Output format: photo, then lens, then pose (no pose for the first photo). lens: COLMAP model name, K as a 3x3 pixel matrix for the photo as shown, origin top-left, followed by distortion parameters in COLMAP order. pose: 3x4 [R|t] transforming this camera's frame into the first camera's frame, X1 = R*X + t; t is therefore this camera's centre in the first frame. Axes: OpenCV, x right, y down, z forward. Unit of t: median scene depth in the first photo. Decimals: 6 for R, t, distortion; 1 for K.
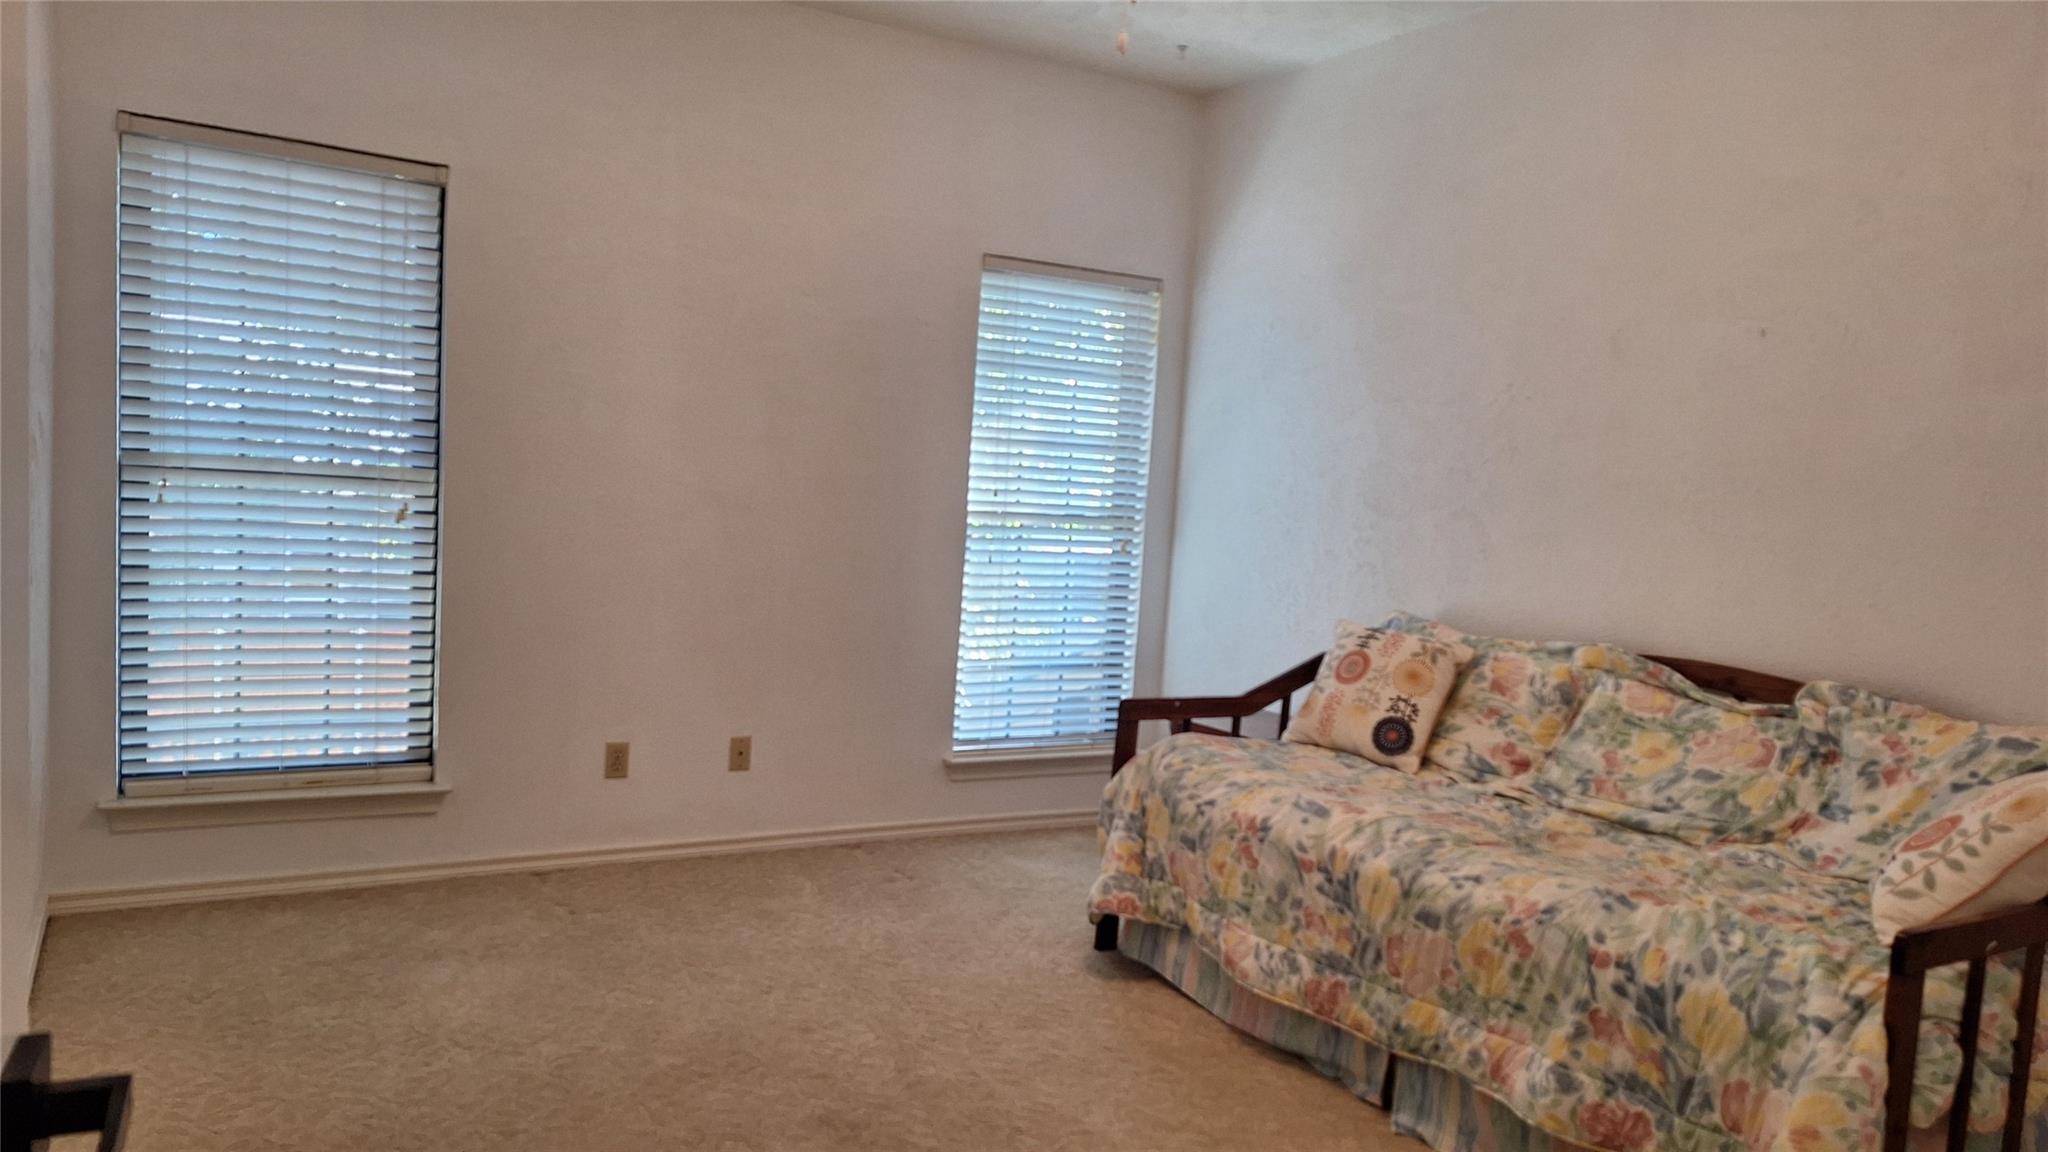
lens RADIAL K [[1415.1, 0, 1023.5], [0, 1415.1, 612.1], [0, 0, 1]] dist [0.070109, -0.079983]
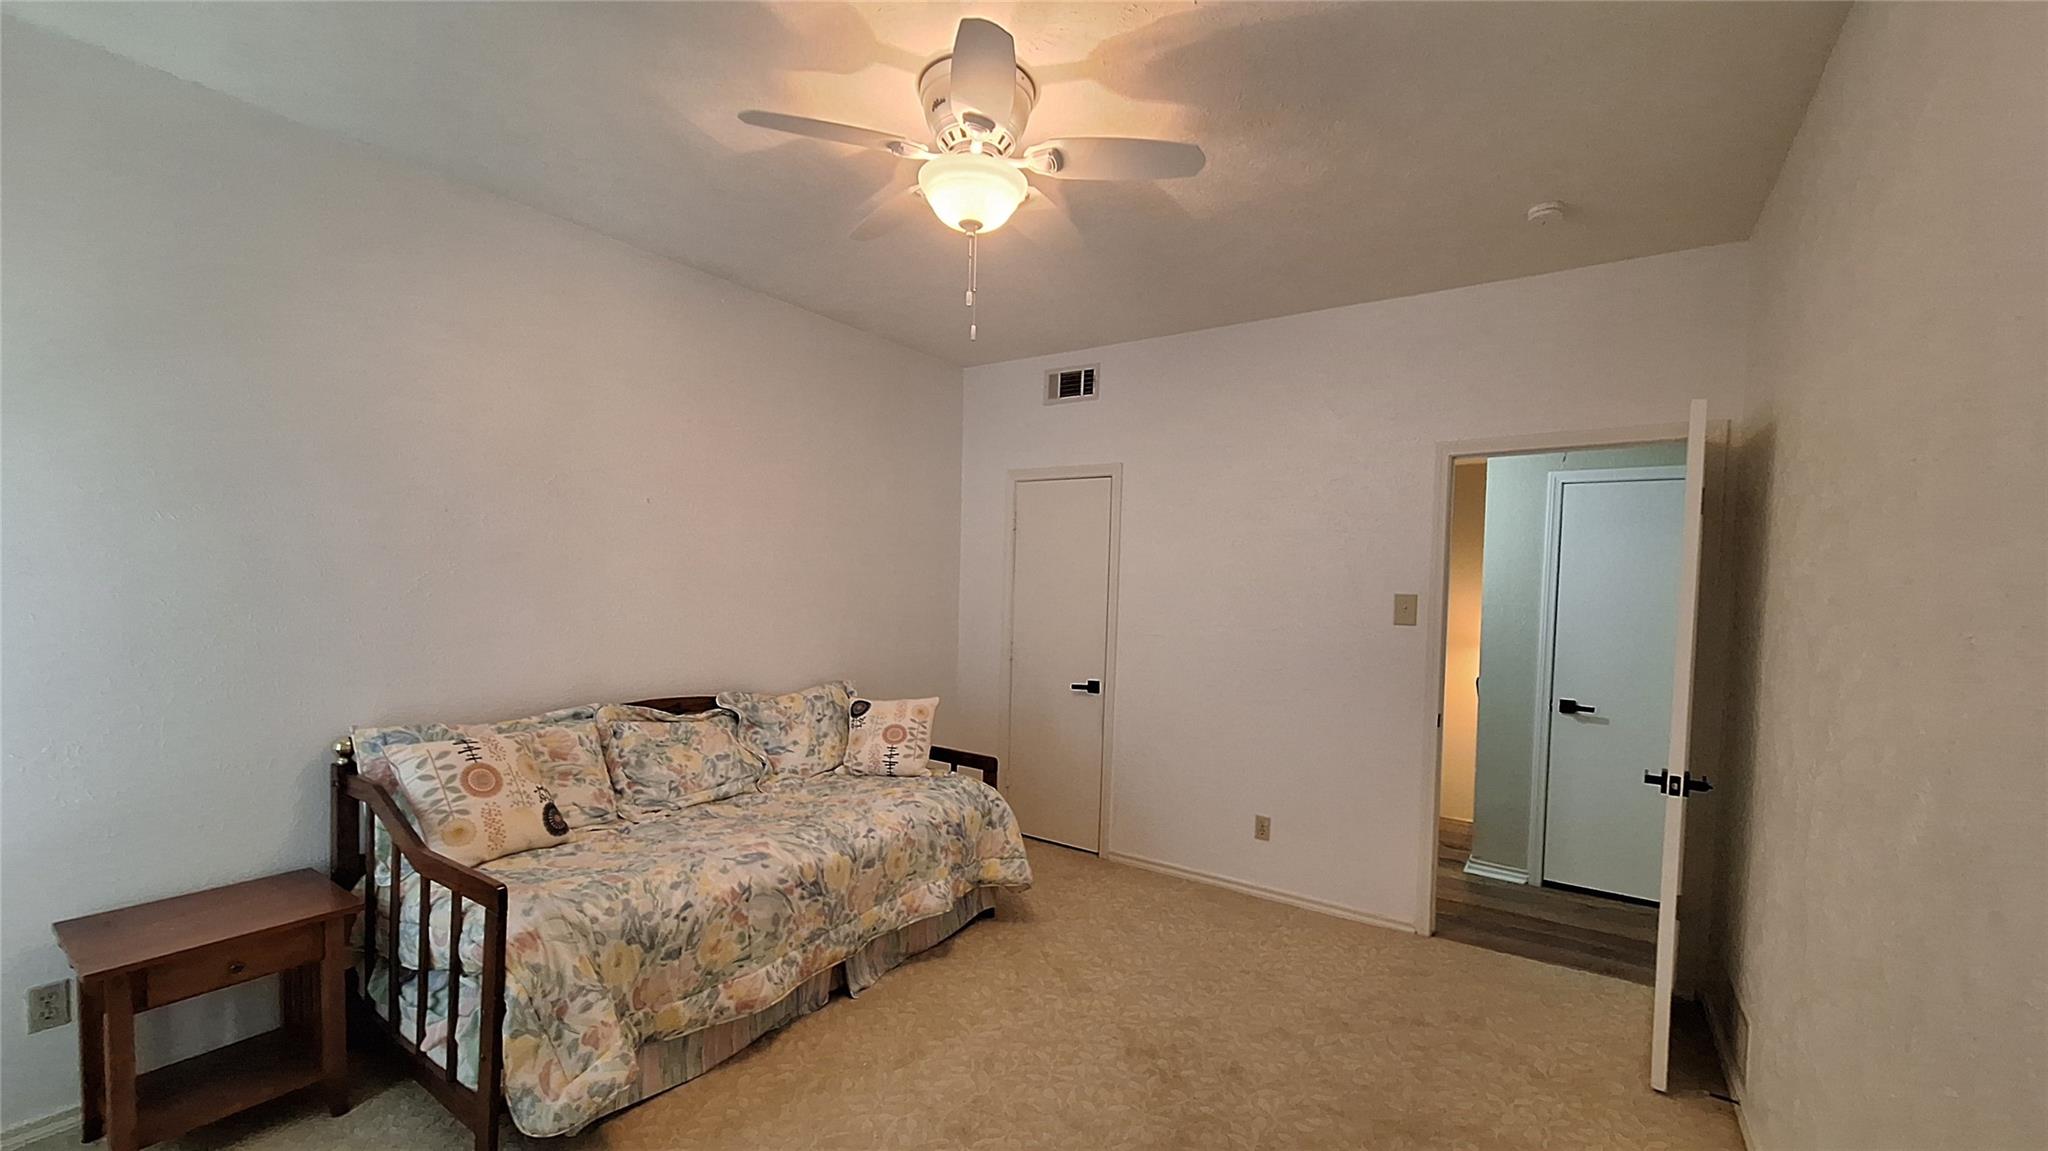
lens RADIAL K [[811.8, 0, 1015.3], [0, 811.8, 620.4], [0, 0, 1]] dist [0.000709, 0.000199]
pose [[-0.416871, -0.115740, 0.901567, -0.574303], [0.026025, 0.989934, 0.139117, -0.188054], [-0.908593, 0.081457, -0.409663, 1.074721]]
